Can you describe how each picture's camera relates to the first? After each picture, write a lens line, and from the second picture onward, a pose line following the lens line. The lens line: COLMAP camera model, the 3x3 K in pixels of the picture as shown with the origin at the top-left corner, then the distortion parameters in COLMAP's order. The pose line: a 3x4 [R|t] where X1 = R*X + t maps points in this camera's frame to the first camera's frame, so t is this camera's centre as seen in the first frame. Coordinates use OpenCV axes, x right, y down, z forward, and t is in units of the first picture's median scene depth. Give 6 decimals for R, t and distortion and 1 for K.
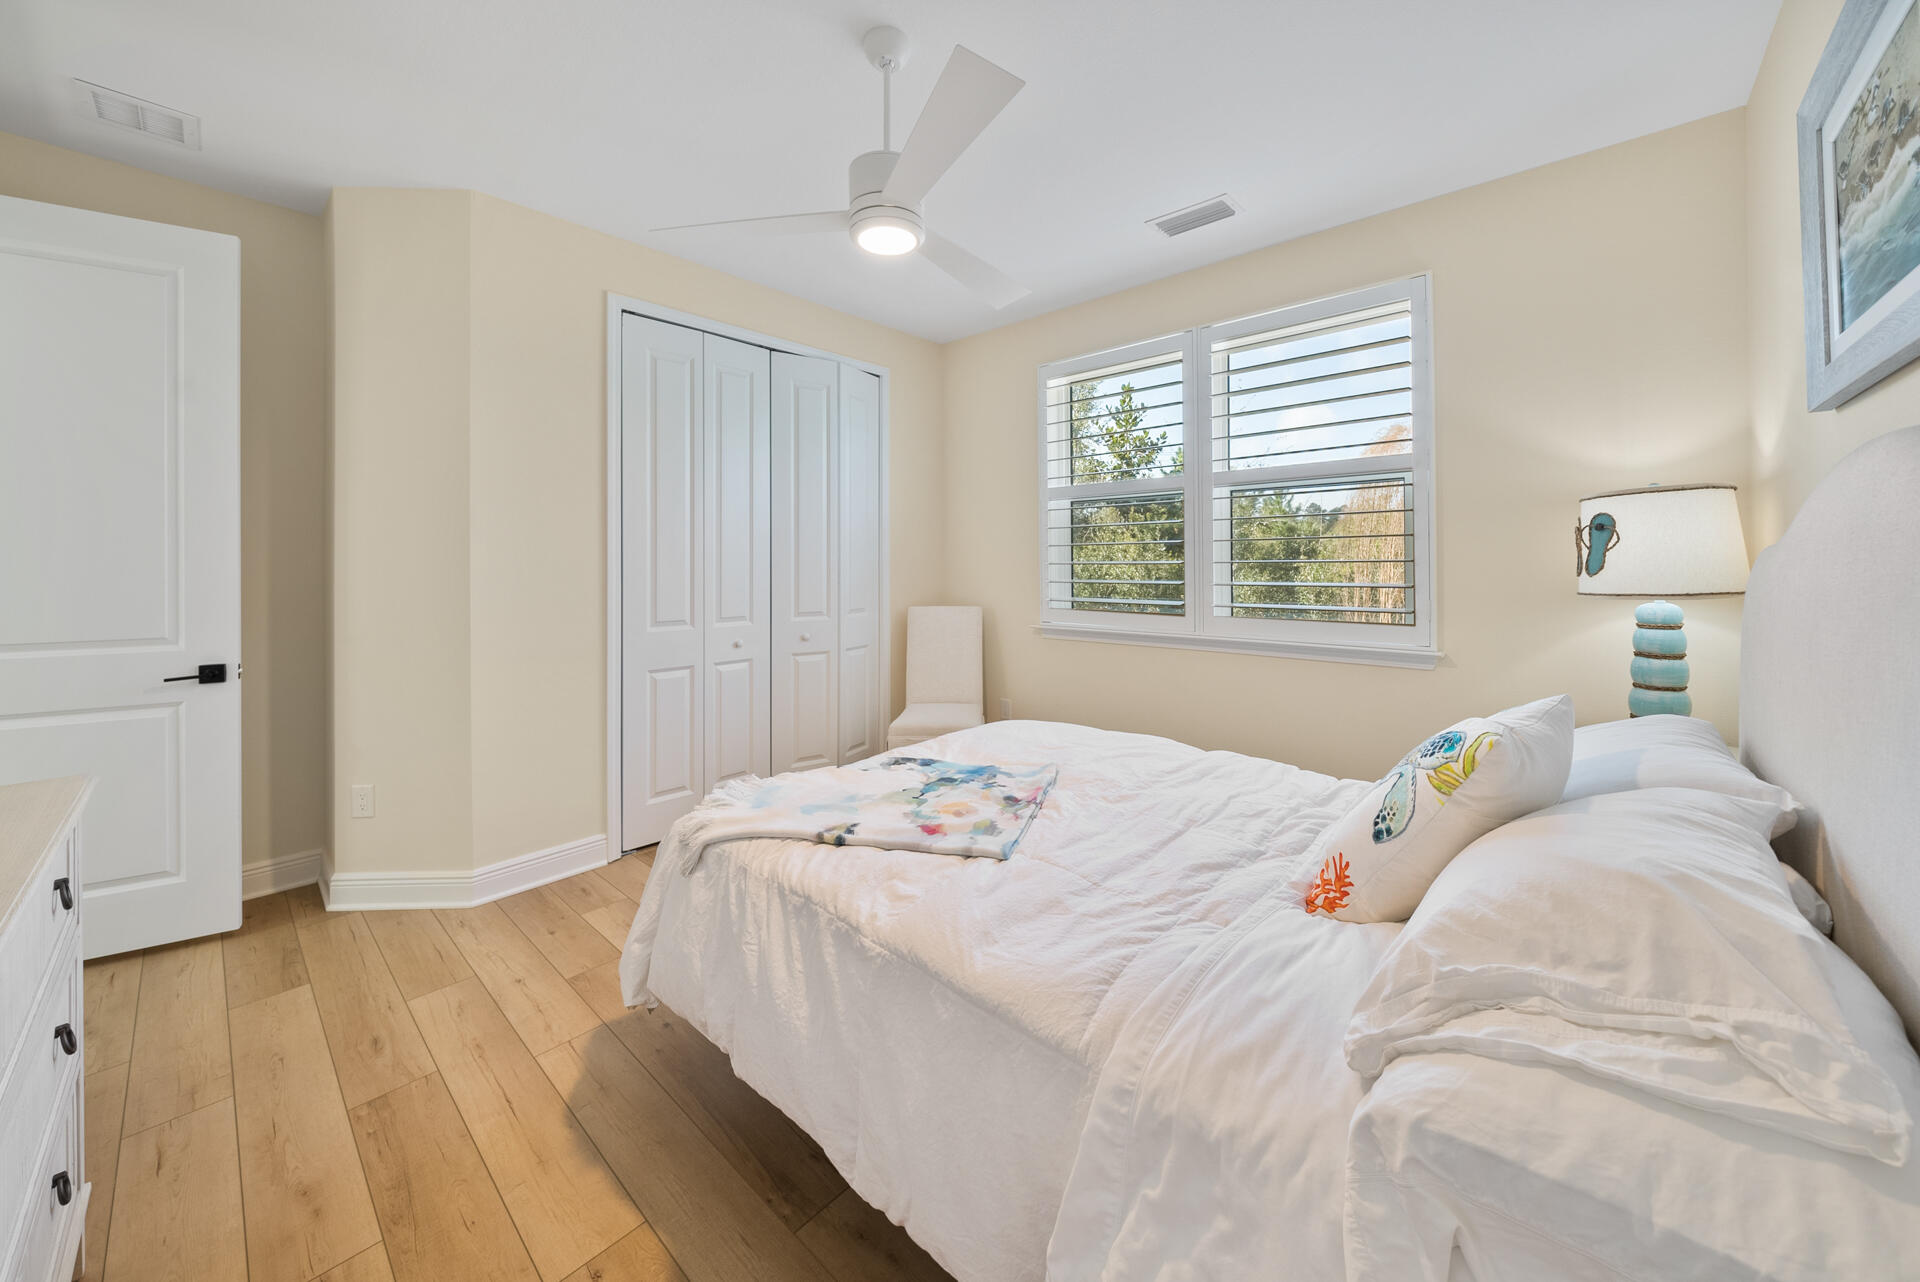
lens RADIAL K [[702.3, 0, 952.4], [0, 702.3, 560.3], [0, 0, 1]] dist [-0.000491, -0.000024]
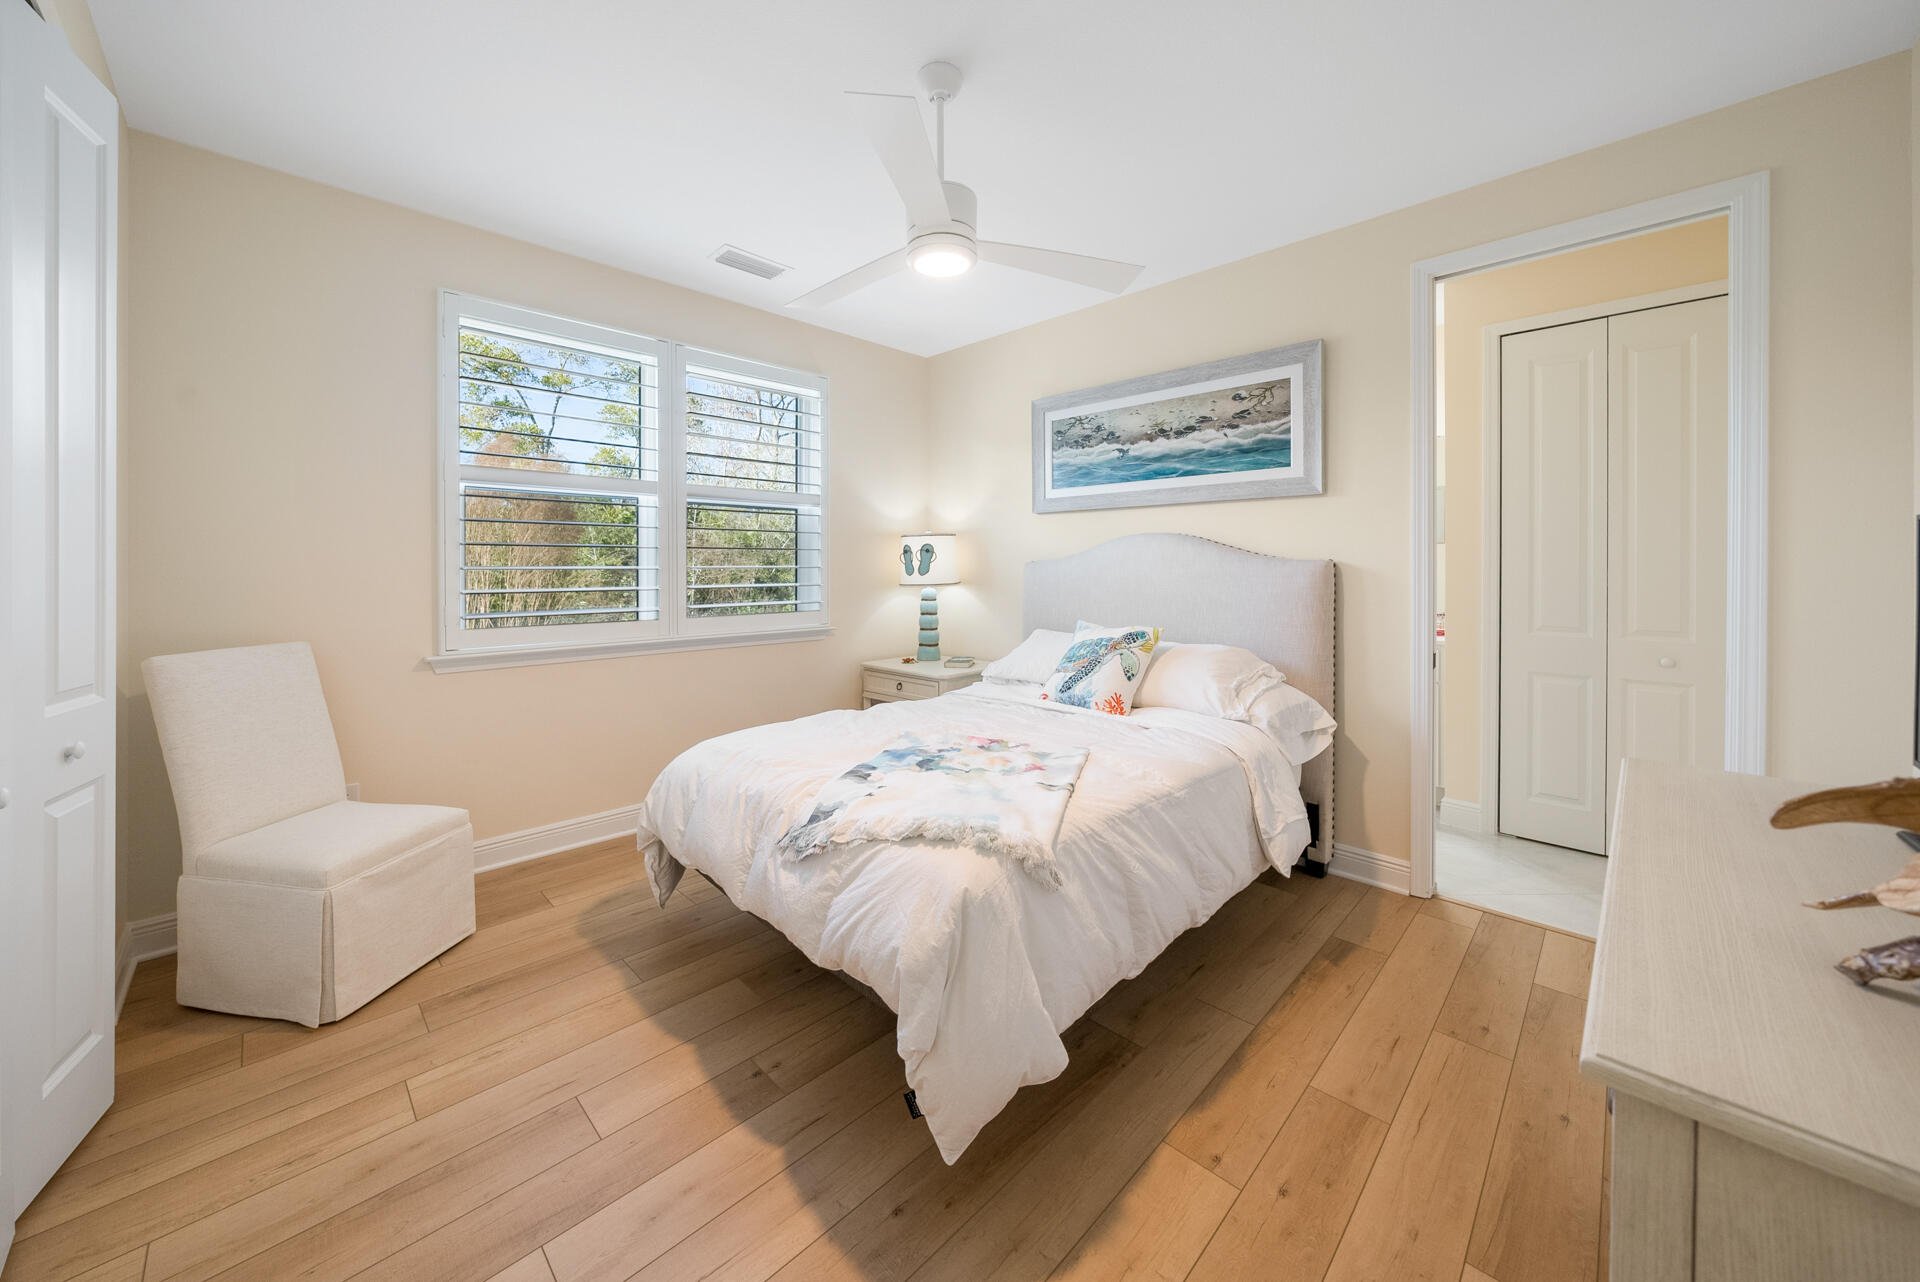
lens RADIAL K [[691.0, 0, 948.7], [0, 691.0, 570.9], [0, 0, 1]] dist [-0.000956, 0.000037]
pose [[0.038405, -0.000464, 0.999262, -1.009951], [-0.004438, 0.999990, 0.000635, 0.007998], [-0.999252, -0.004459, 0.038402, 0.841075]]
